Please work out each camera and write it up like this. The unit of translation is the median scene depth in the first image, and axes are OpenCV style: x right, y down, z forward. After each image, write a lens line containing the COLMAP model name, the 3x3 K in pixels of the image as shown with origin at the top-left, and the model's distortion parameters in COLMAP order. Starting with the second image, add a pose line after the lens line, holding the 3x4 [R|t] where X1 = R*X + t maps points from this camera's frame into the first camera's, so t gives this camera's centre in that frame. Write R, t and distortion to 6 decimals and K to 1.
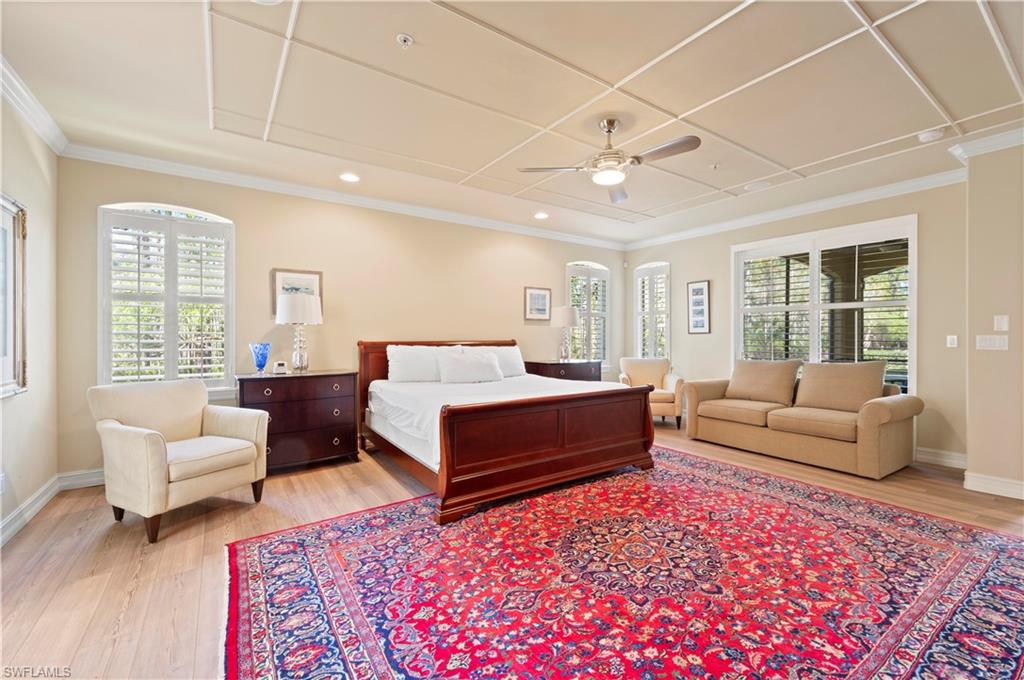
lens RADIAL K [[426.4, 0, 512.0], [0, 426.4, 340.0], [0, 0, 1]] dist [-0.000211, 0.000272]
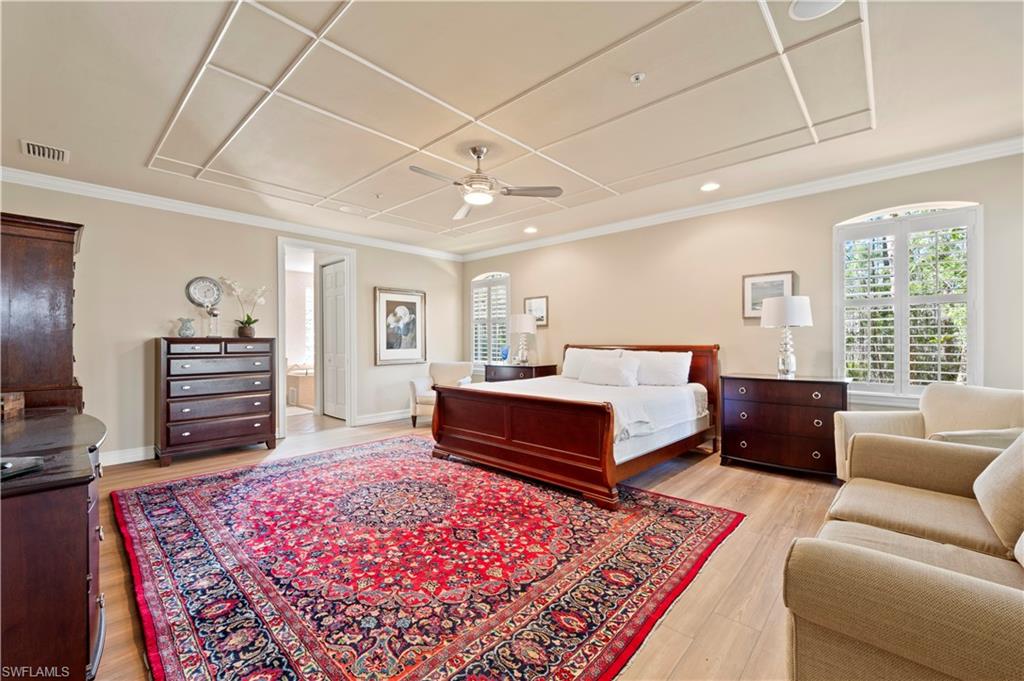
lens RADIAL K [[420.0, 0, 512.0], [0, 420.0, 340.5], [0, 0, 1]] dist [-0.002814, -0.000195]
pose [[0.224903, -0.000564, -0.974381, 1.425729], [-0.006731, 0.999975, -0.002132, -0.007338], [0.974358, 0.007038, 0.224893, 0.906312]]
